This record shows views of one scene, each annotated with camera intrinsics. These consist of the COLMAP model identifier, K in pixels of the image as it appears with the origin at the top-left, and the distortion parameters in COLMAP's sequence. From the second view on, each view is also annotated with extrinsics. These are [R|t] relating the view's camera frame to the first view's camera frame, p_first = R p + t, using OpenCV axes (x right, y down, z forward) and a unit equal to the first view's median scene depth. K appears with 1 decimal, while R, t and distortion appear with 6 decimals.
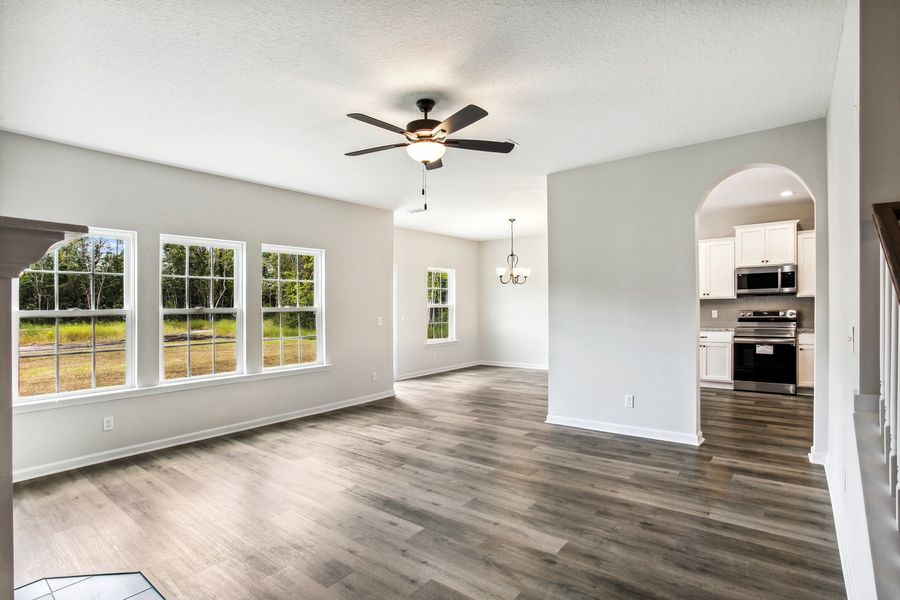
lens RADIAL K [[443.5, 0, 449.6], [0, 443.5, 305.5], [0, 0, 1]] dist [-0.070868, 0.034489]
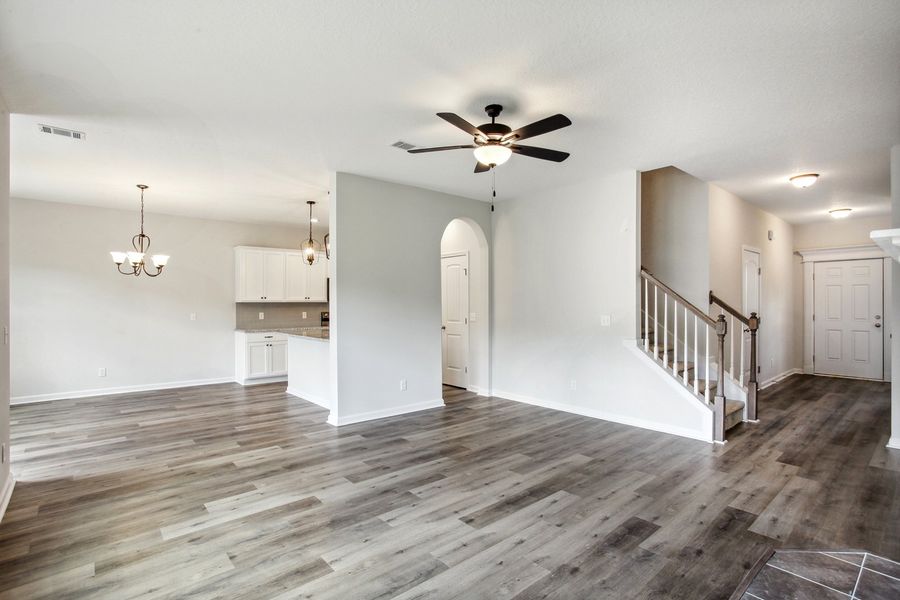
lens RADIAL K [[443.5, 0, 449.6], [0, 443.5, 305.5], [0, 0, 1]] dist [-0.070868, 0.034489]
pose [[0.183630, 0.015784, 0.982869, -0.840728], [-0.002916, 0.999875, -0.015512, 0.017100], [-0.982991, -0.000018, 0.183653, 0.703969]]
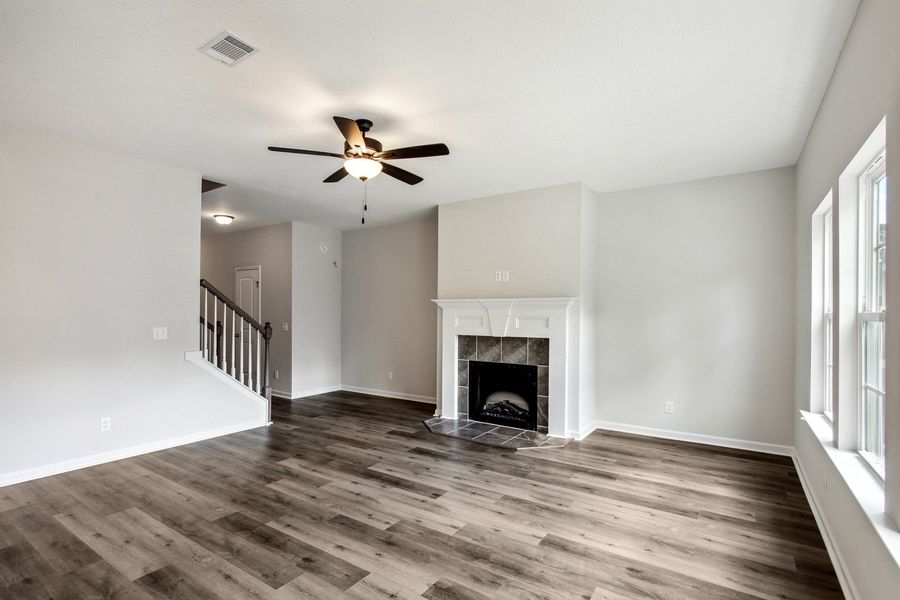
lens RADIAL K [[421.9, 0, 444.8], [0, 421.9, 314.3], [0, 0, 1]] dist [-0.001945, -0.000244]
pose [[-0.996718, 0.016638, -0.079225, -0.137724], [0.016704, 0.999860, -0.000178, 0.007064], [0.079211, -0.001500, -0.996857, 1.560424]]
